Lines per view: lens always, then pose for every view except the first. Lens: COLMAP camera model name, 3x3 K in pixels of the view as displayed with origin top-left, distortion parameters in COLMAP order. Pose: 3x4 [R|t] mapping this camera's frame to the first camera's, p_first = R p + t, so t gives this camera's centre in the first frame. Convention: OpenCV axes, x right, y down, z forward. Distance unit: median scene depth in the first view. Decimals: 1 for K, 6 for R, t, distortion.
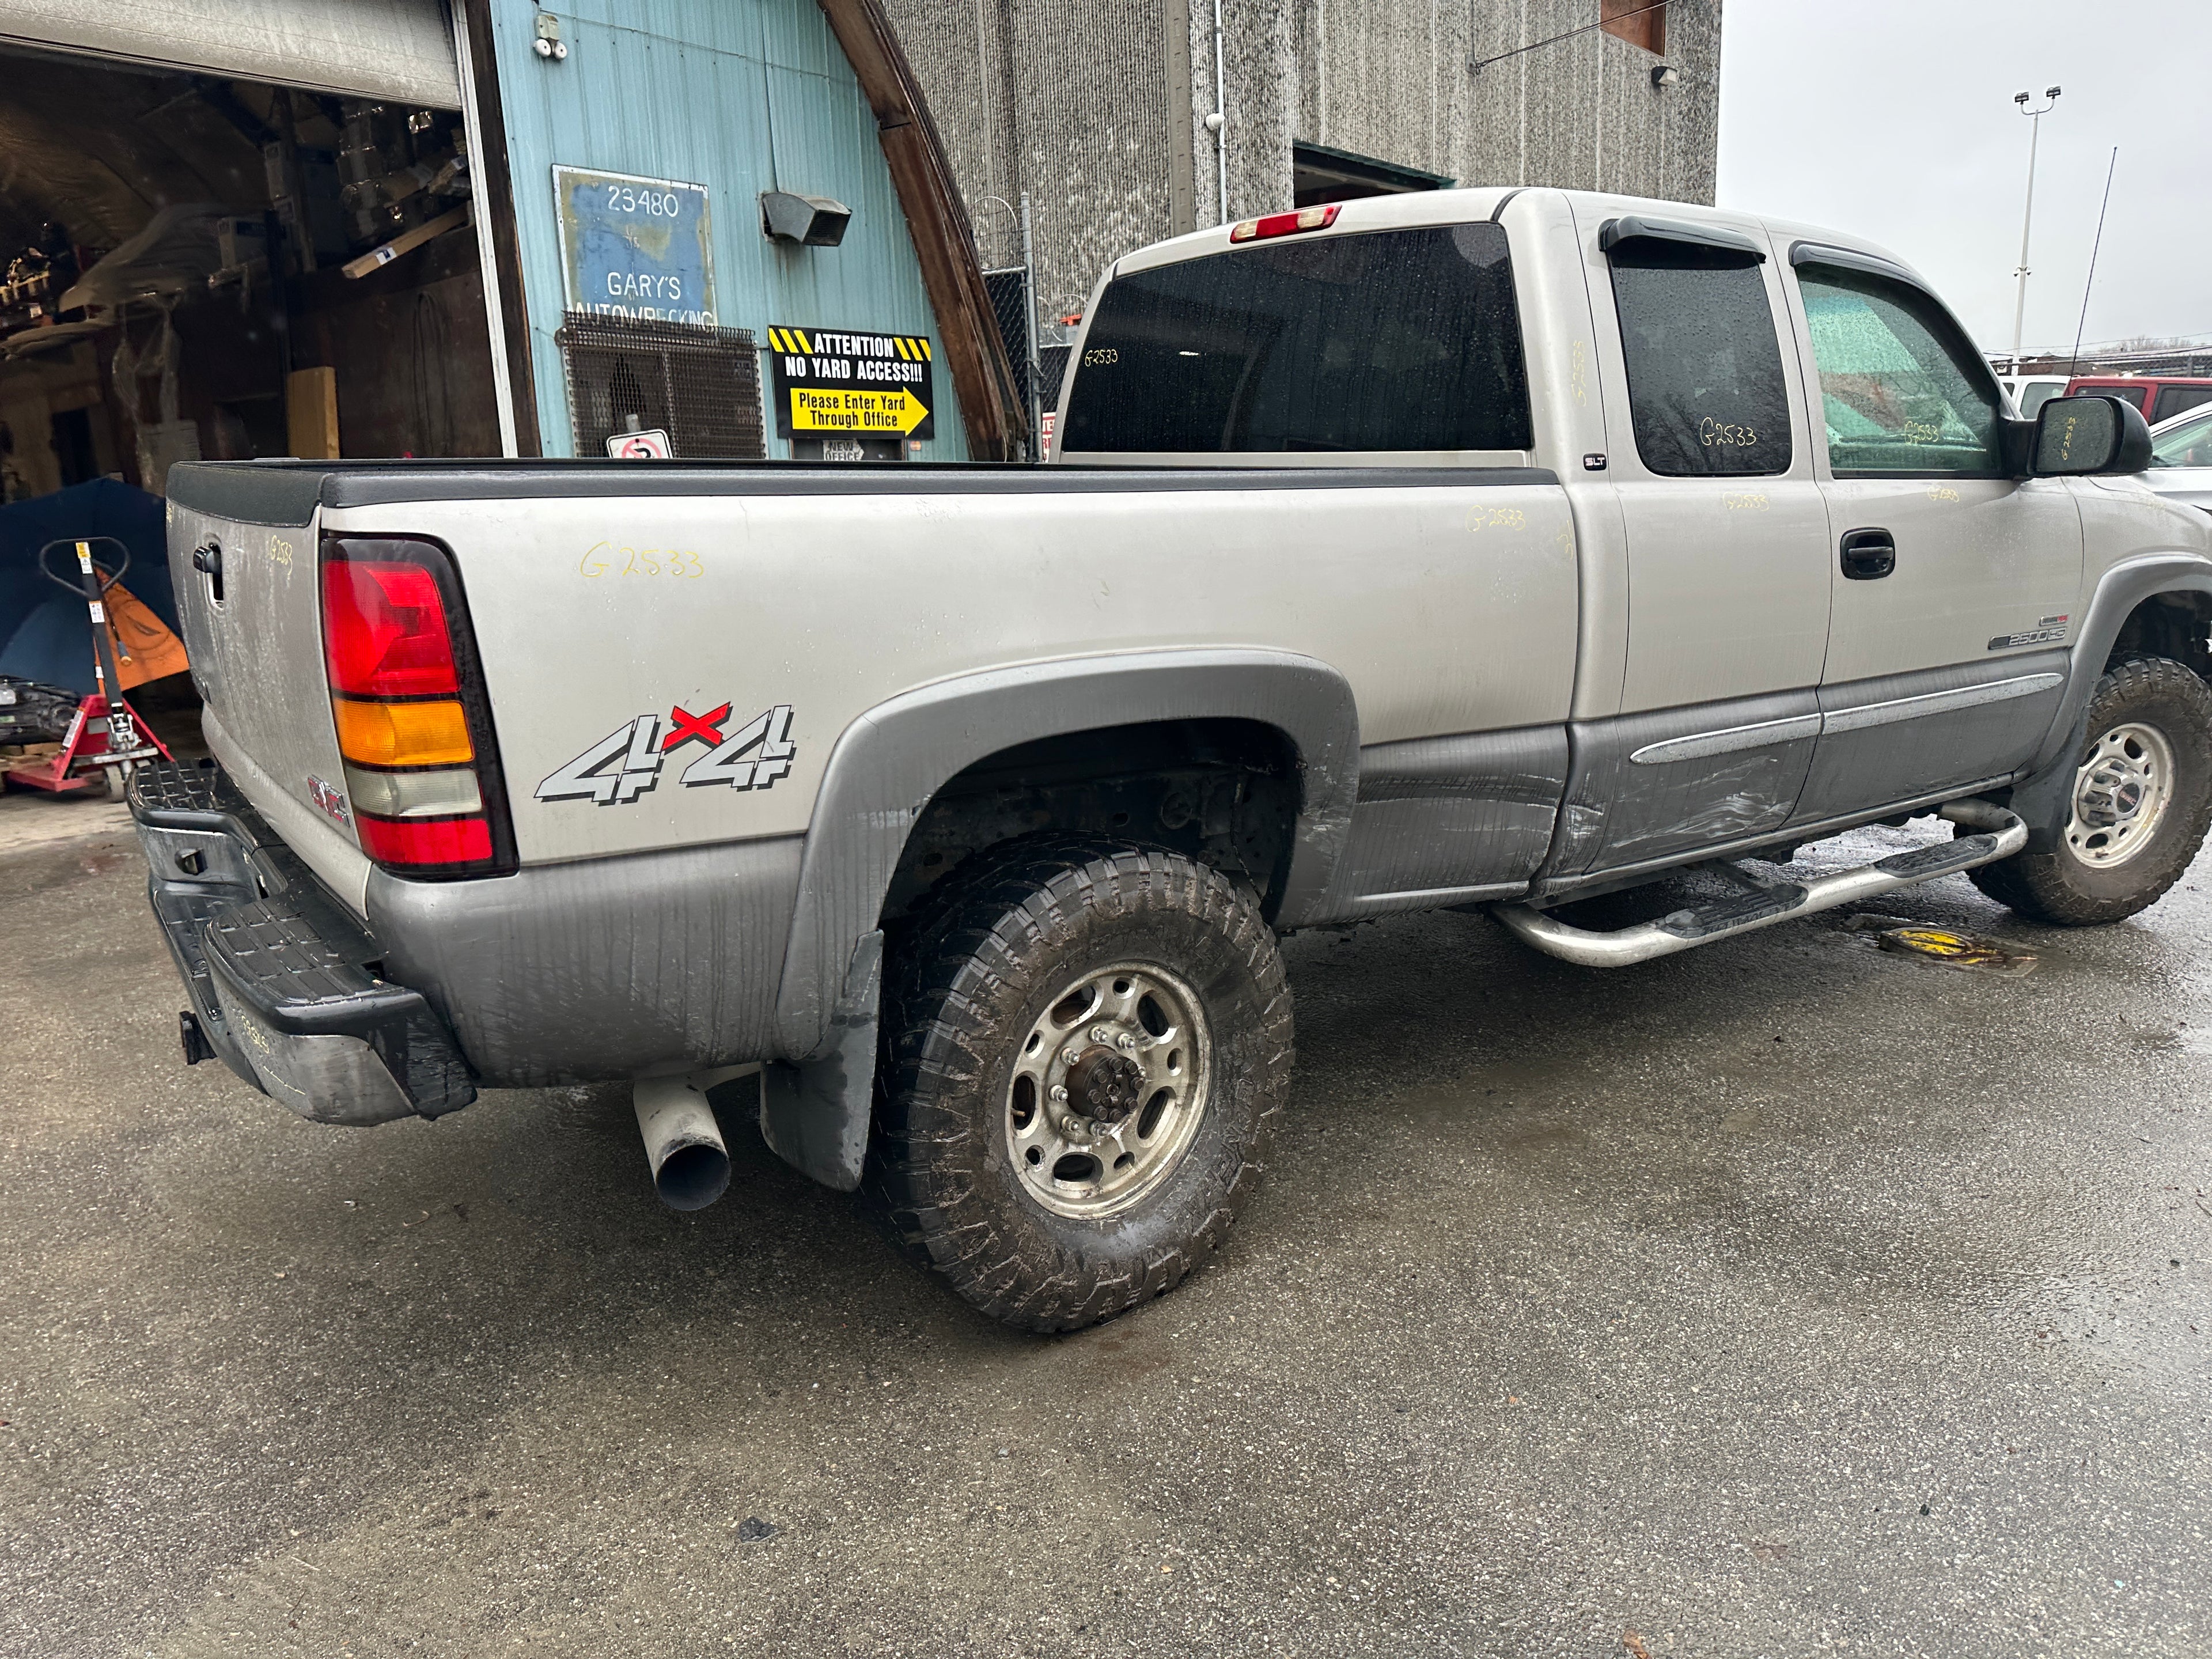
lens RADIAL K [[1539.9, 0, 1110.0], [0, 1539.9, 849.9], [0, 0, 1]] dist [0.127207, -0.226234]
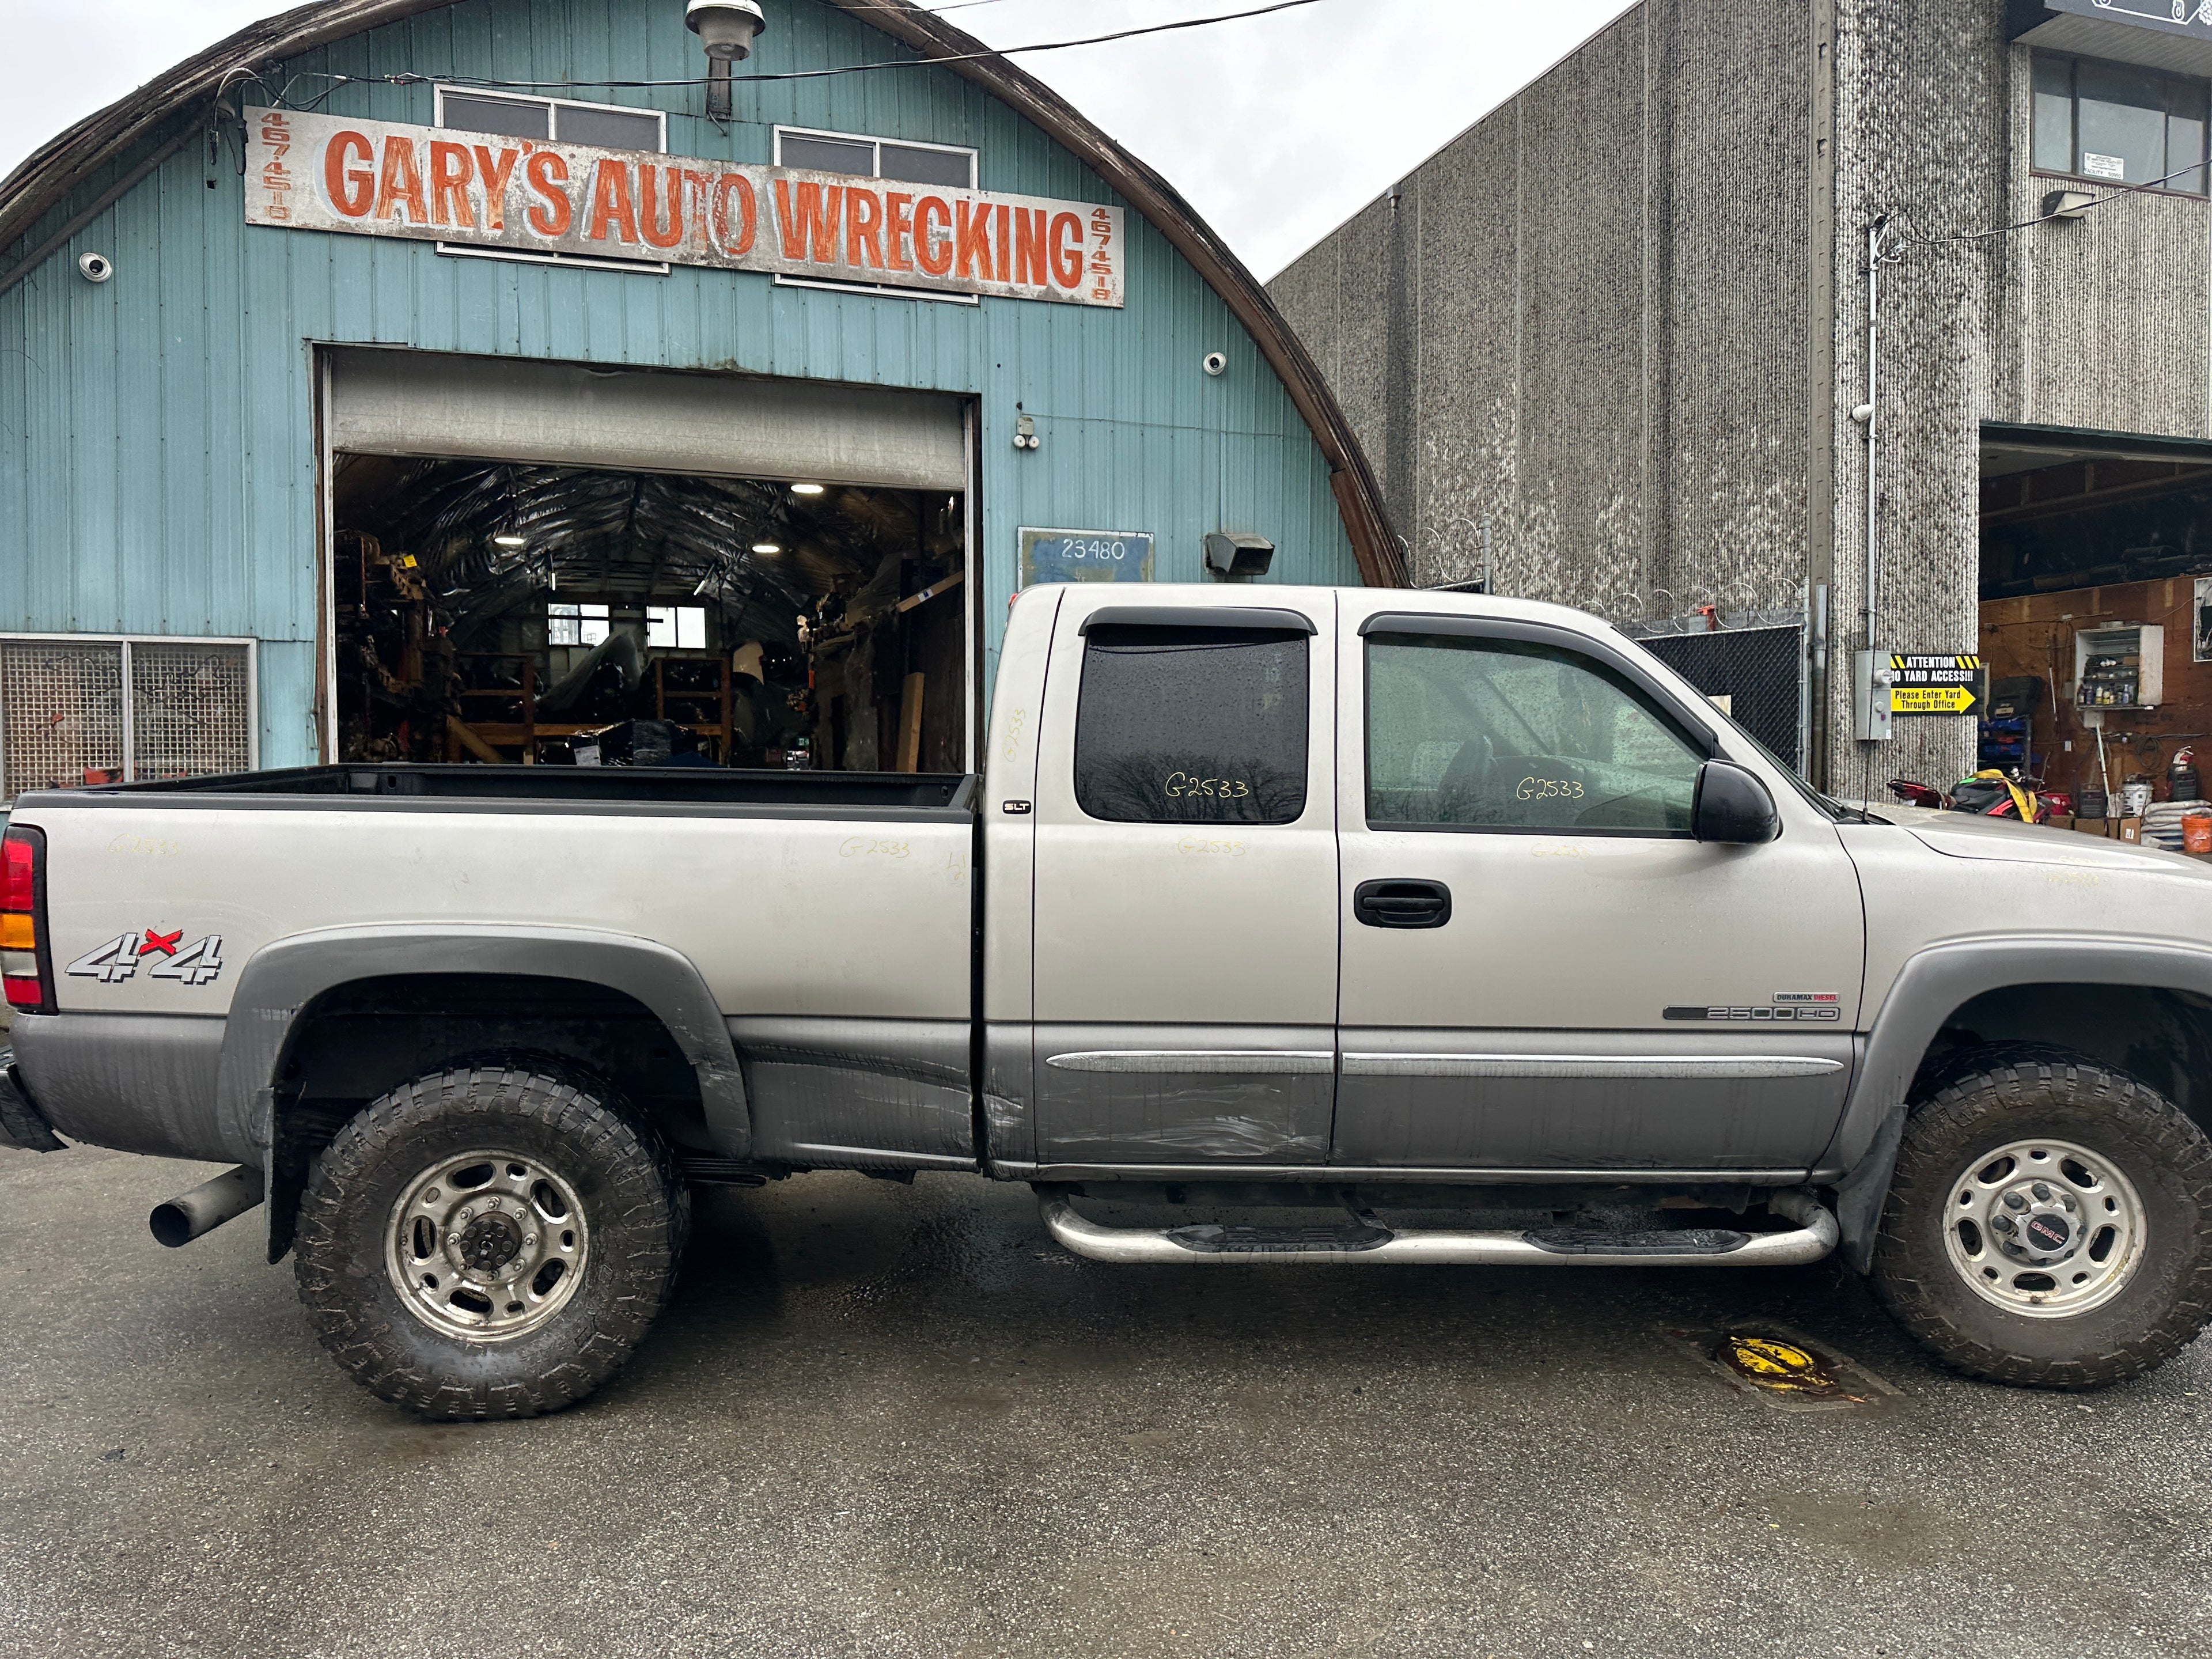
lens RADIAL K [[1561.1, 0, 1112.6], [0, 1561.1, 816.2], [0, 0, 1]] dist [0.052839, -0.067499]
pose [[0.848121, 0.052869, -0.527158, 0.341464], [-0.150110, 0.978215, -0.143399, -0.027978], [0.508092, 0.200751, 0.837581, 0.014715]]
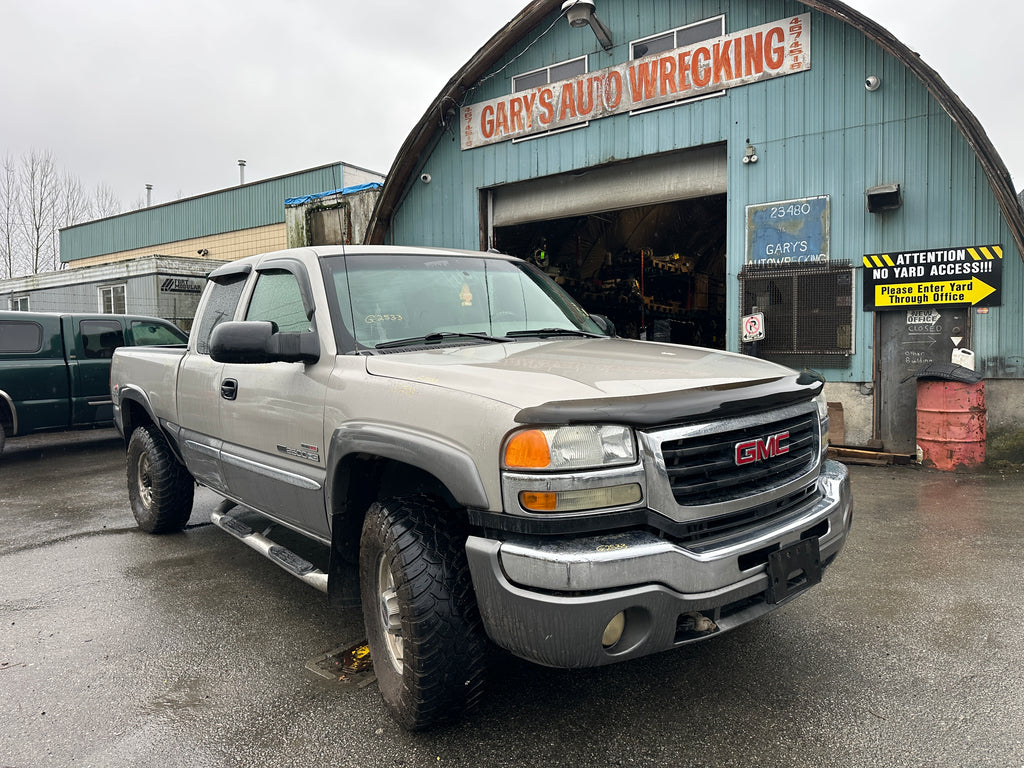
lens RADIAL K [[724.1, 0, 503.6], [0, 724.1, 375.1], [0, 0, 1]] dist [0.058101, -0.074988]
pose [[0.067009, 0.069256, -0.995346, 0.641104], [-0.216154, 0.974904, 0.053282, -0.142601], [0.974057, 0.211578, 0.080297, 0.521825]]
